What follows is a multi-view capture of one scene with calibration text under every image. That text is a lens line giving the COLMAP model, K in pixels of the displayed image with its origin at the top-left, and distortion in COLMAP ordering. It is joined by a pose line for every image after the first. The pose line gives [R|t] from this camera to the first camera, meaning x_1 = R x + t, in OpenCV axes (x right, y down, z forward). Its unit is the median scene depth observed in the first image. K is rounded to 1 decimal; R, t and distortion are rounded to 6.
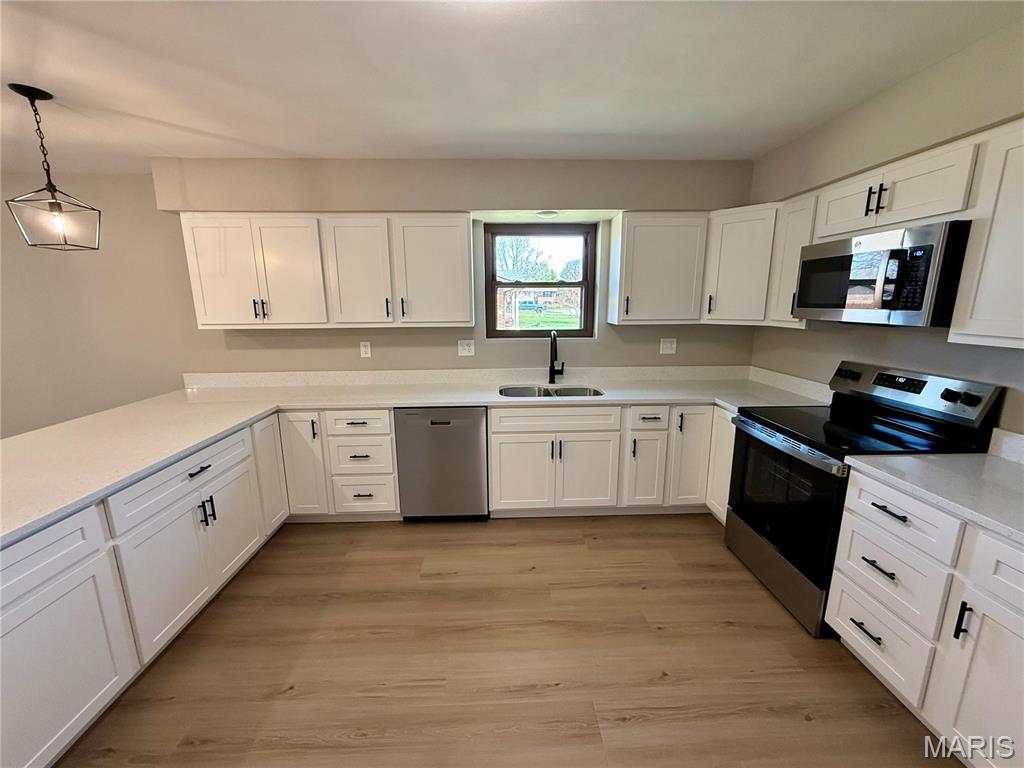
lens RADIAL K [[406.6, 0, 509.5], [0, 406.6, 383.8], [0, 0, 1]] dist [-0.001175, -0.000060]
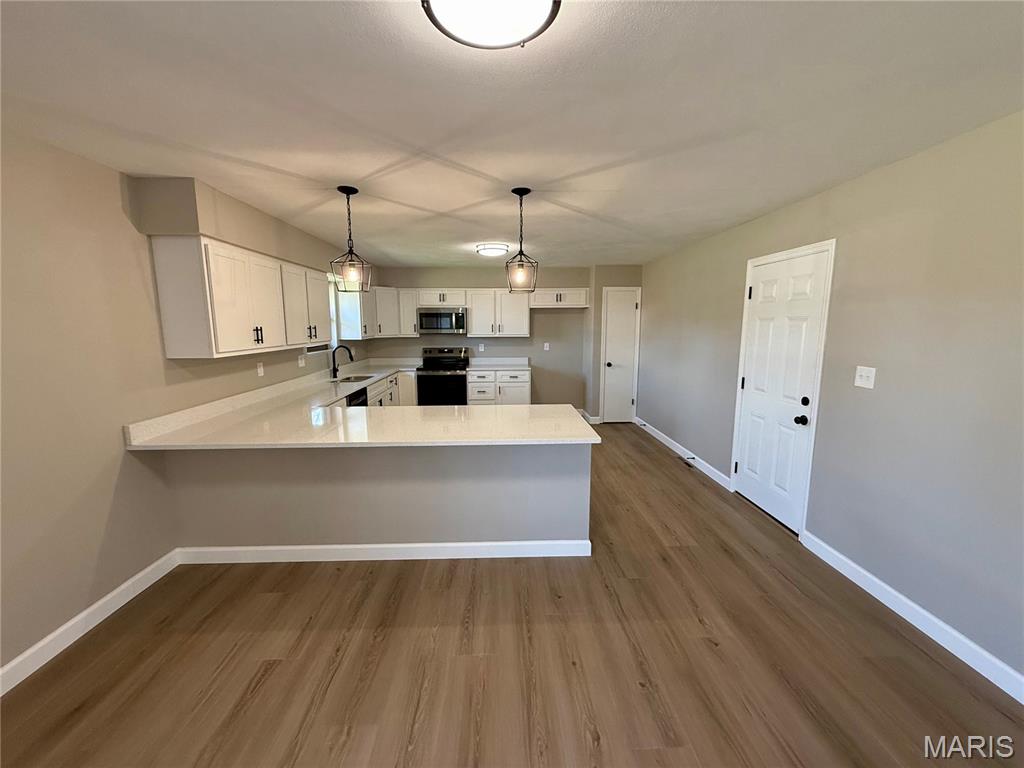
lens RADIAL K [[406.6, 0, 509.5], [0, 406.6, 383.8], [0, 0, 1]] dist [-0.001175, -0.000060]
pose [[0.005016, -0.141248, 0.989962, -1.772872], [0.201285, 0.969854, 0.137359, -0.071473], [-0.979520, 0.198575, 0.033295, 0.324959]]
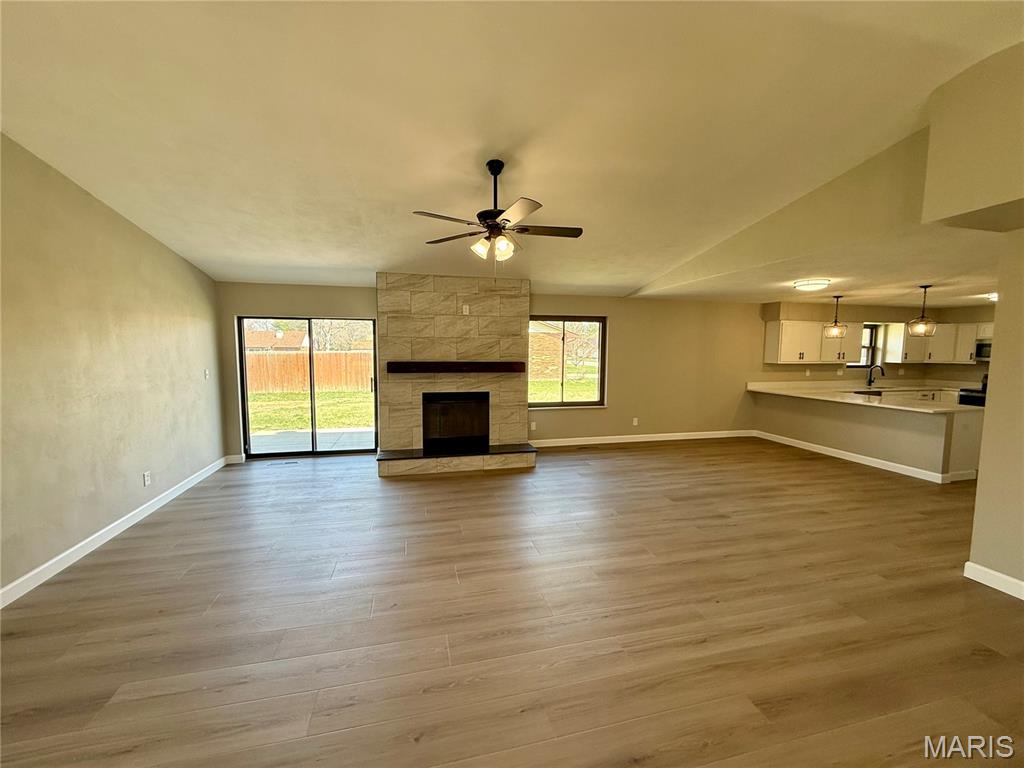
lens RADIAL K [[406.6, 0, 509.5], [0, 406.6, 383.8], [0, 0, 1]] dist [-0.001175, -0.000060]
pose [[0.979929, -0.003631, 0.199312, -3.070270], [0.026134, 0.993545, -0.110389, 0.243087], [-0.197625, 0.113383, 0.973699, -1.201117]]
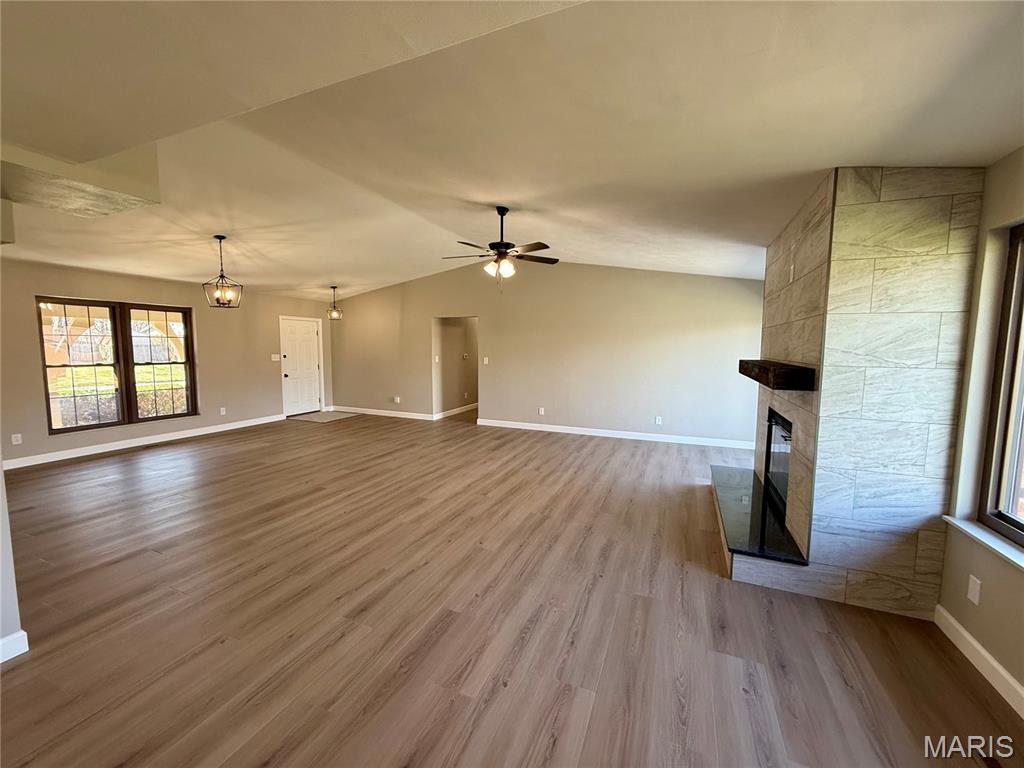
lens RADIAL K [[406.6, 0, 509.5], [0, 406.6, 383.8], [0, 0, 1]] dist [-0.001175, -0.000060]
pose [[-0.426227, 0.087549, -0.900370, -1.442277], [-0.183355, 0.966286, 0.180757, -0.114514], [0.885840, 0.242131, -0.395804, 0.617222]]
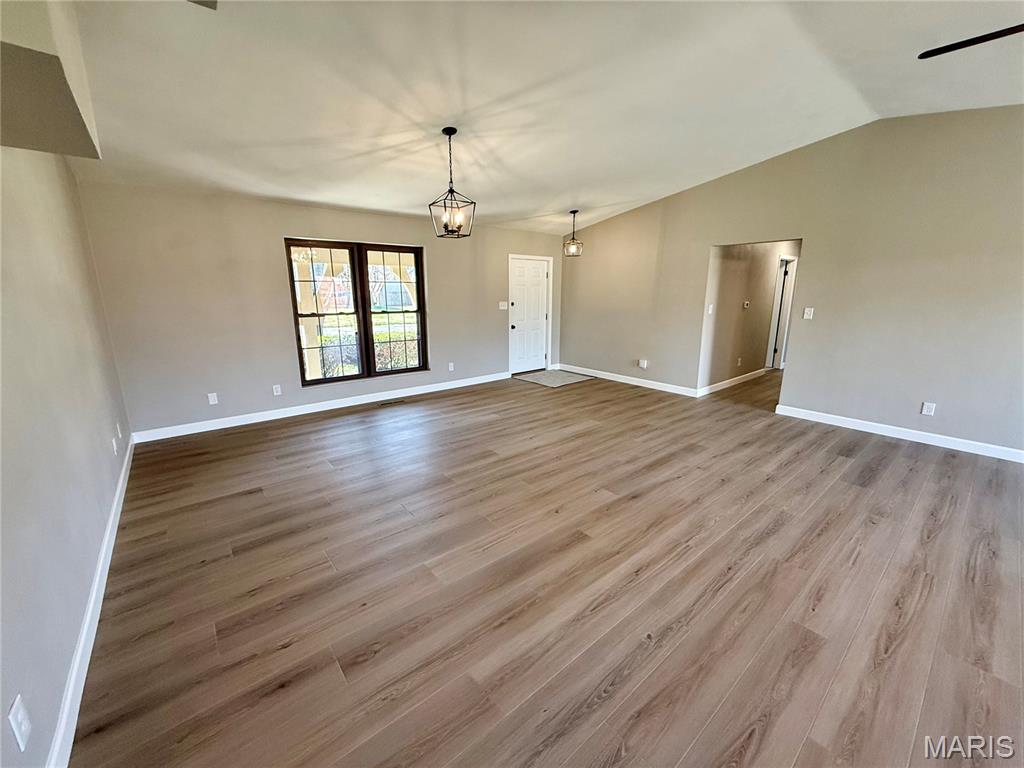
lens RADIAL K [[406.6, 0, 509.5], [0, 406.6, 383.8], [0, 0, 1]] dist [-0.001175, -0.000060]
pose [[-0.795629, 0.144553, -0.588285, -1.887598], [-0.112063, 0.919231, 0.377434, 0.044048], [0.595329, 0.366222, -0.715168, -0.125976]]
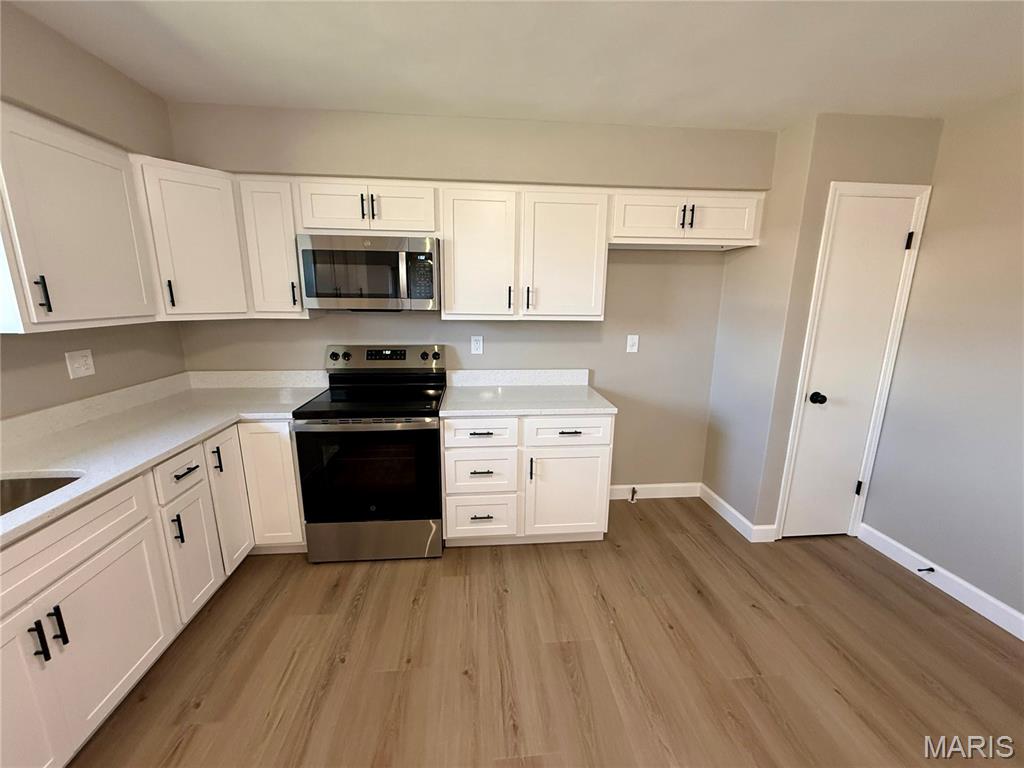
lens RADIAL K [[406.6, 0, 509.5], [0, 406.6, 383.8], [0, 0, 1]] dist [-0.001175, -0.000060]
pose [[-0.055367, -0.206096, 0.976964, -0.273733], [0.188207, 0.958771, 0.212924, -0.088239], [-0.980567, 0.195661, -0.014295, 0.487151]]
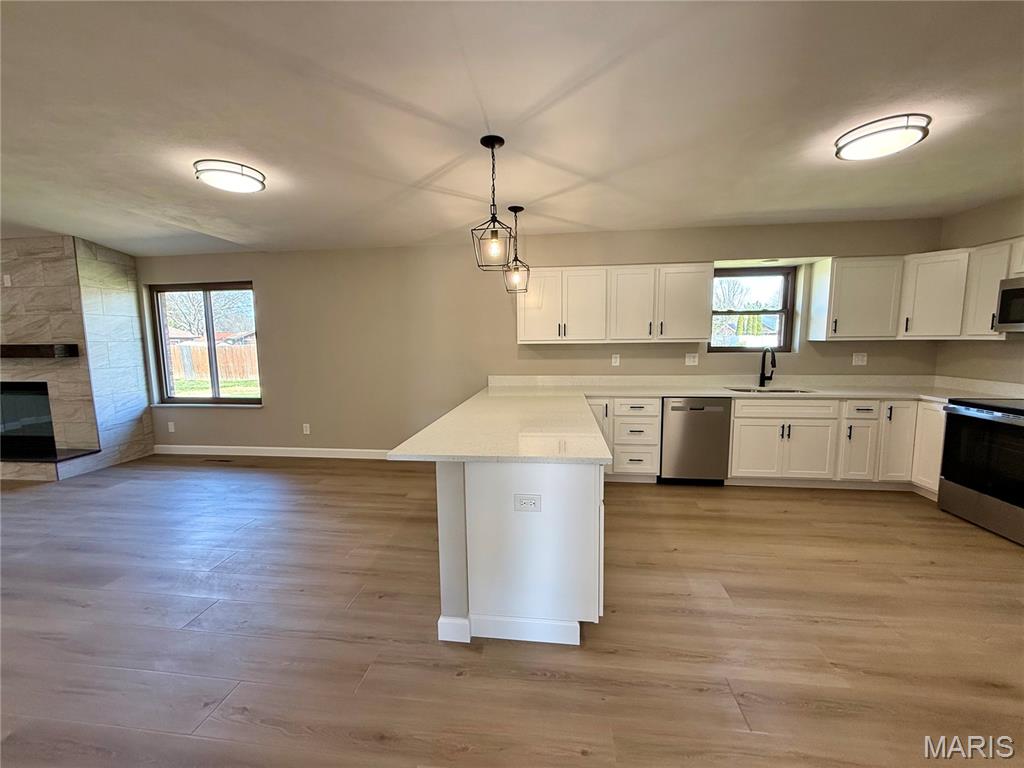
lens RADIAL K [[406.6, 0, 509.5], [0, 406.6, 383.8], [0, 0, 1]] dist [-0.001175, -0.000060]
pose [[0.987591, 0.013929, -0.156427, -0.582529], [-0.027728, 0.995876, -0.086380, 0.147422], [0.154579, 0.089645, 0.983905, -0.478867]]
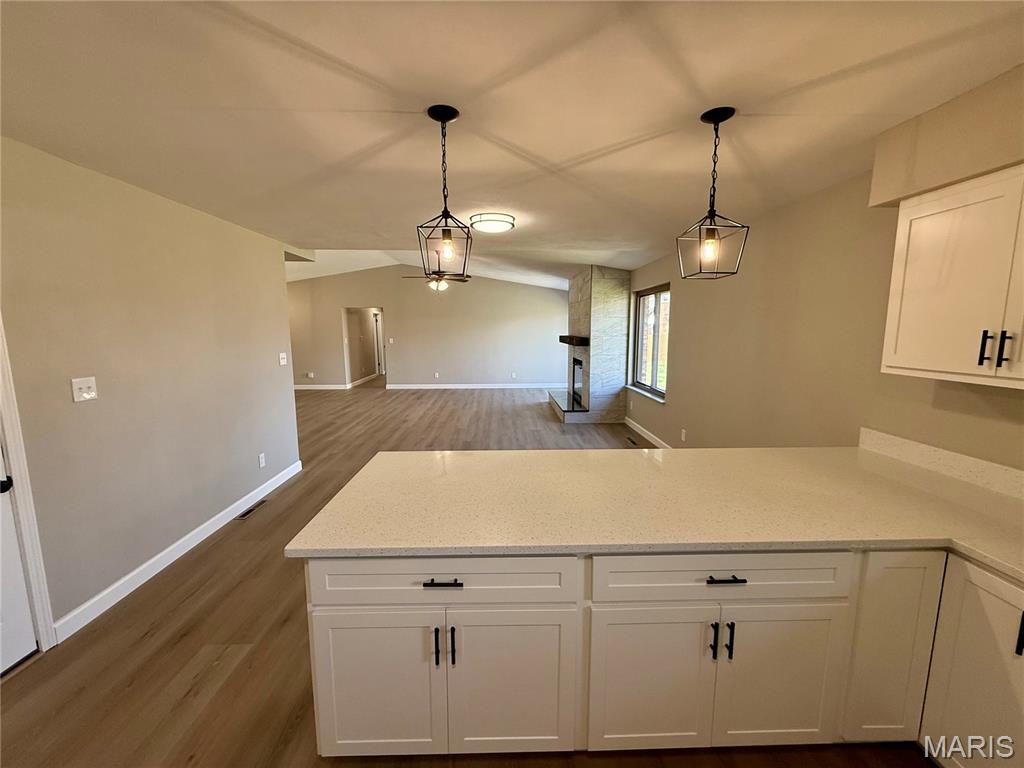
lens RADIAL K [[406.6, 0, 509.5], [0, 406.6, 383.8], [0, 0, 1]] dist [-0.001175, -0.000060]
pose [[-0.011117, 0.144109, -0.989499, -0.090329], [-0.194282, 0.970392, 0.143509, -0.097016], [0.980883, 0.193837, 0.017210, 0.402365]]
